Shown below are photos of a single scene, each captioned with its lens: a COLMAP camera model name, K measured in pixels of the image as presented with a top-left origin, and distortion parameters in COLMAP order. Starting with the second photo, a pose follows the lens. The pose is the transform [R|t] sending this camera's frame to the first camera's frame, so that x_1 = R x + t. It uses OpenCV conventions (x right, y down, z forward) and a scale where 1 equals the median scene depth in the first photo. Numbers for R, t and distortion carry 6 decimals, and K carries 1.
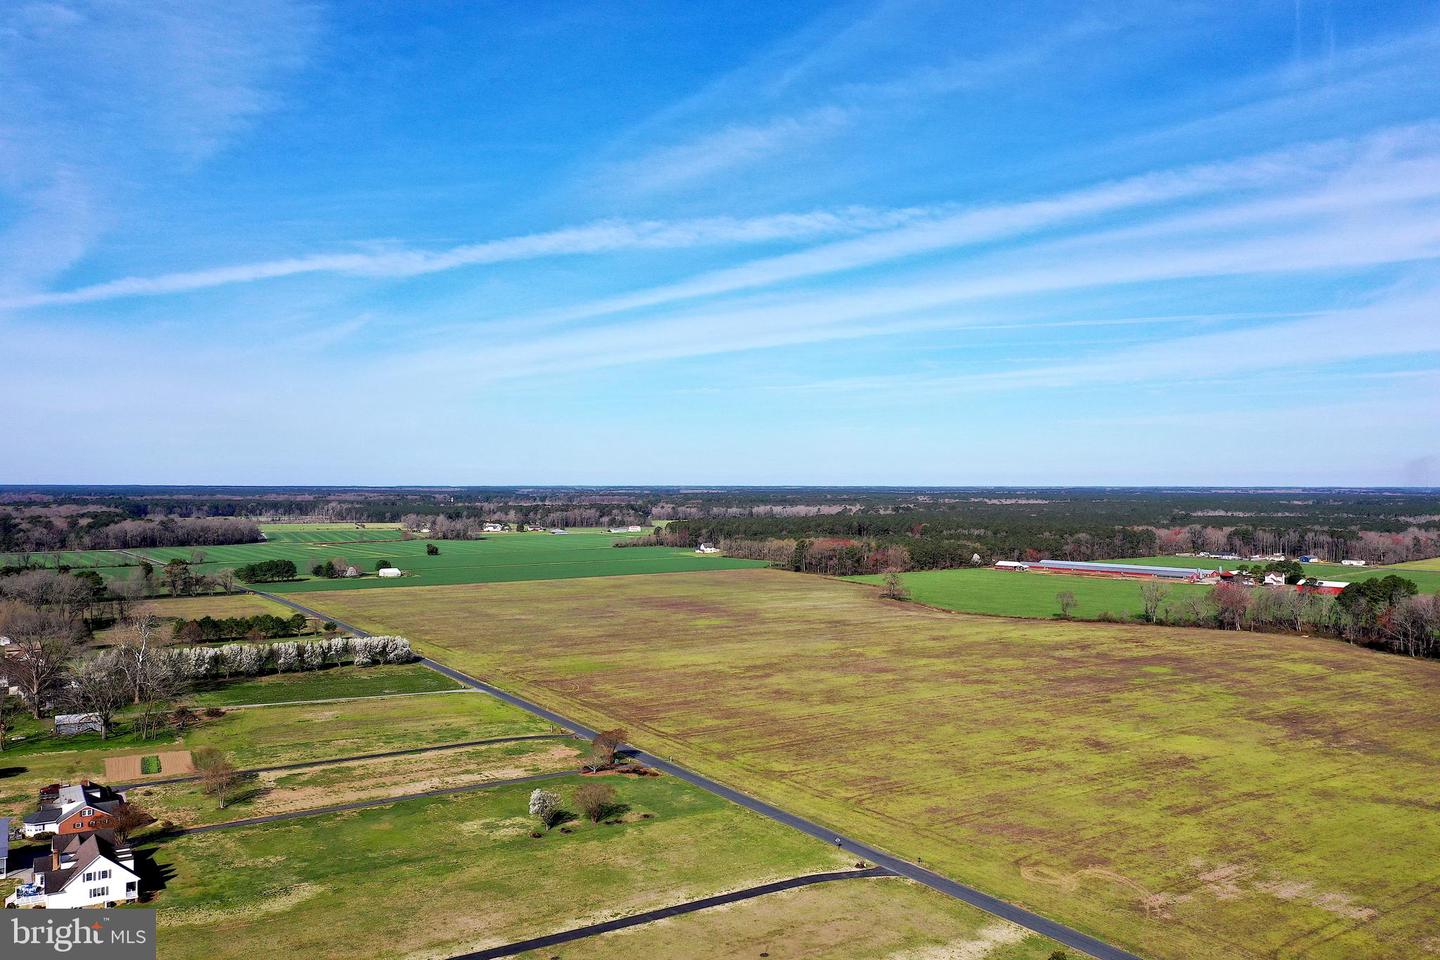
lens RADIAL K [[1145.3, 0, 721.2], [0, 1145.3, 489.2], [0, 0, 1]] dist [0.004228, -0.002067]
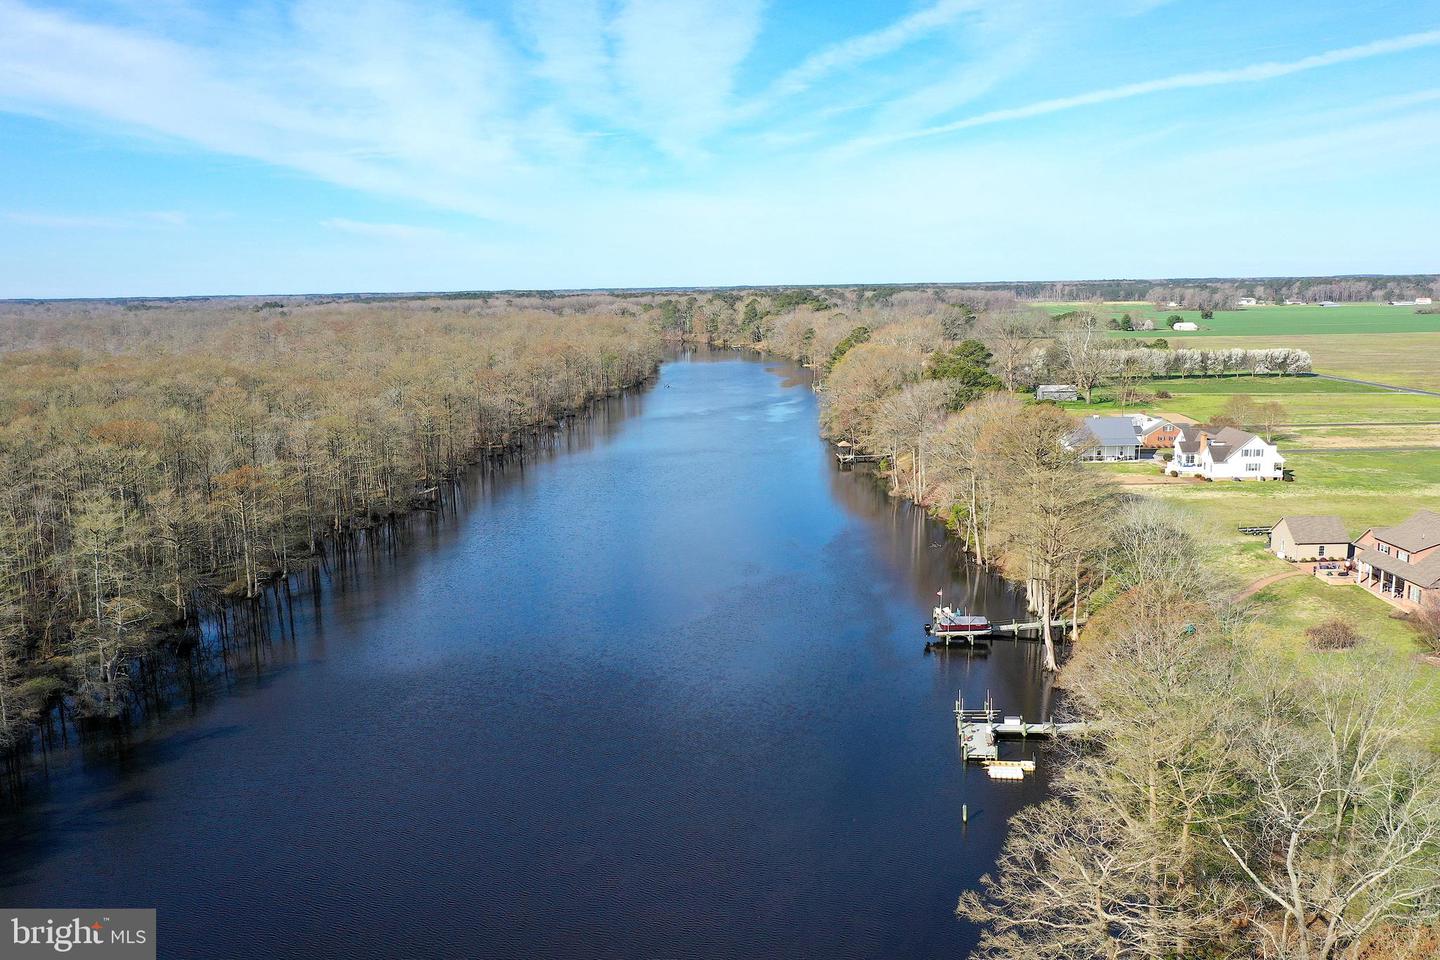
lens RADIAL K [[1145.3, 0, 719.8], [0, 1145.3, 479.3], [0, 0, 1]] dist [0.004228, -0.002067]
pose [[0.826399, 0.073307, -0.558294, -0.416804], [0.024955, 0.985747, 0.166372, 0.193279], [0.562532, -0.151421, 0.812791, -0.293020]]
